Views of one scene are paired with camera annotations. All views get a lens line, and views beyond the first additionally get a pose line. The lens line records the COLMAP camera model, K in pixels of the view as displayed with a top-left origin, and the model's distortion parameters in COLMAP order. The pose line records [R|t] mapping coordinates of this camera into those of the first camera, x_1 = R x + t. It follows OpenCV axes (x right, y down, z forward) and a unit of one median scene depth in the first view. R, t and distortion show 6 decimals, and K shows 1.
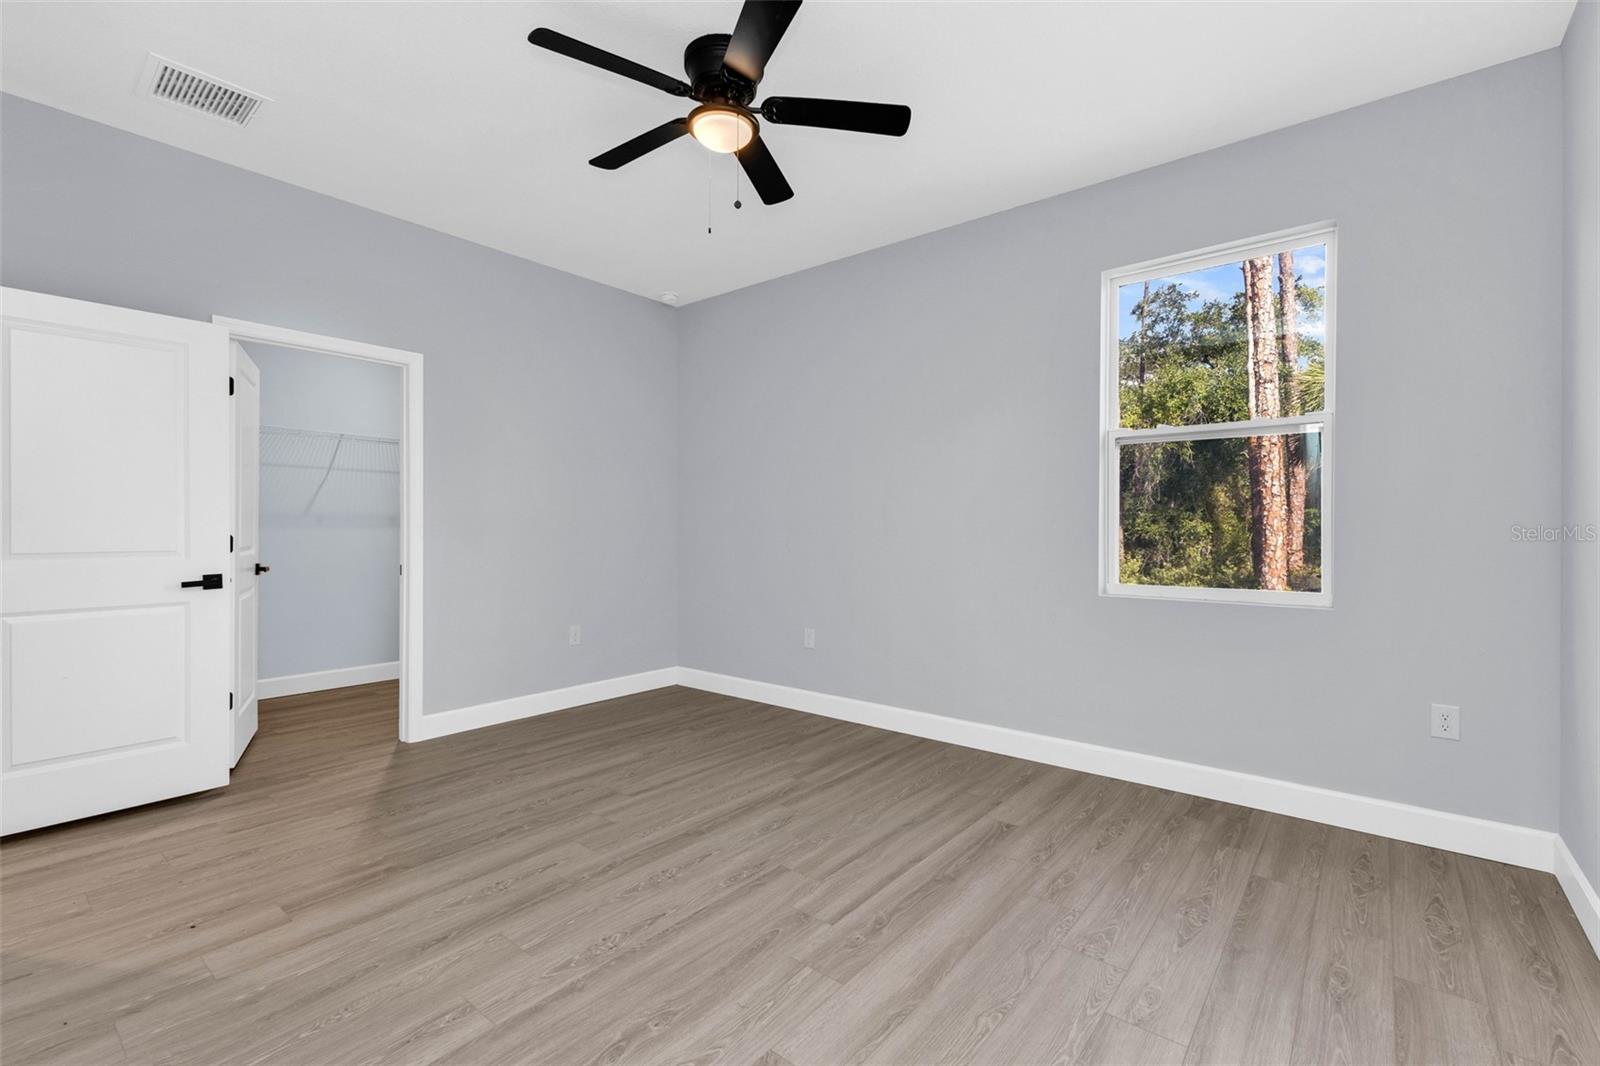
lens RADIAL K [[693.1, 0, 804.7], [0, 693.1, 523.2], [0, 0, 1]] dist [0.003099, -0.001222]
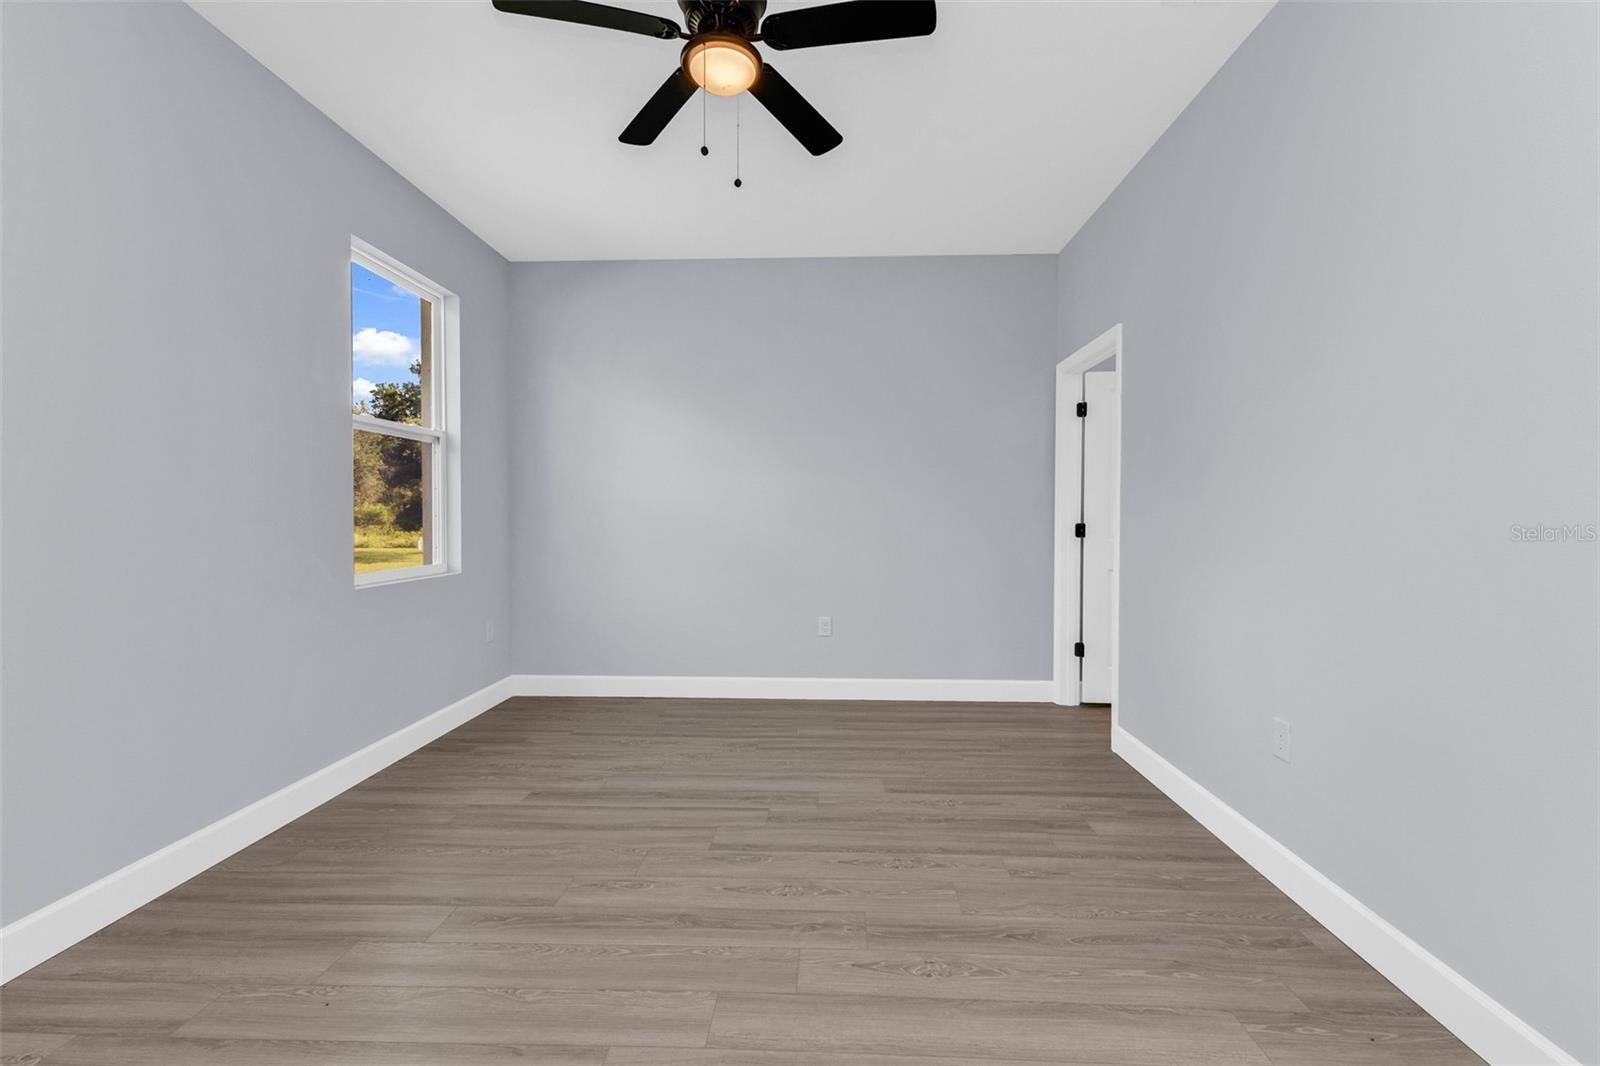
lens RADIAL K [[693.1, 0, 809.6], [0, 693.1, 522.3], [0, 0, 1]] dist [0.003099, -0.001222]
pose [[-0.598040, -0.010376, 0.801399, -0.799972], [-0.007807, 0.999944, 0.007121, 0.007616], [-0.801428, -0.001997, -0.598088, 1.284844]]
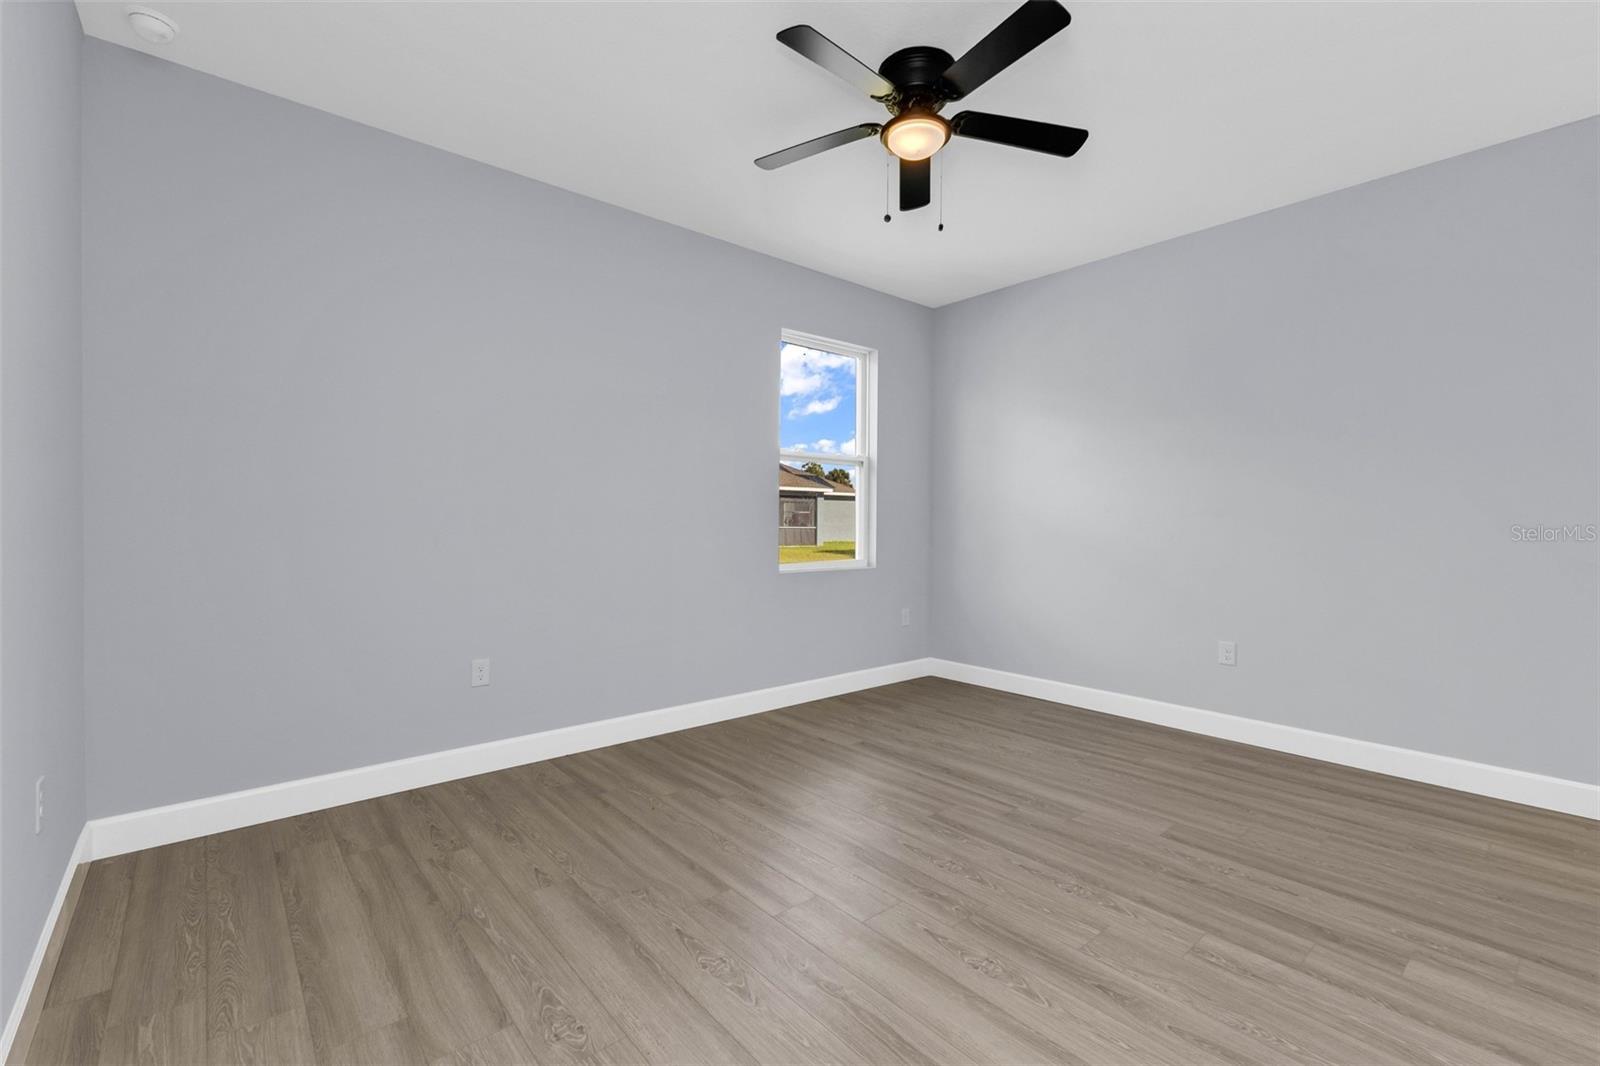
lens RADIAL K [[693.1, 0, 800.4], [0, 693.1, 510.1], [0, 0, 1]] dist [0.003099, -0.001222]
pose [[0.188482, 0.016694, 0.981935, -1.037059], [-0.008754, 0.999844, -0.015318, 0.008489], [-0.982038, -0.005709, 0.188599, 0.858943]]
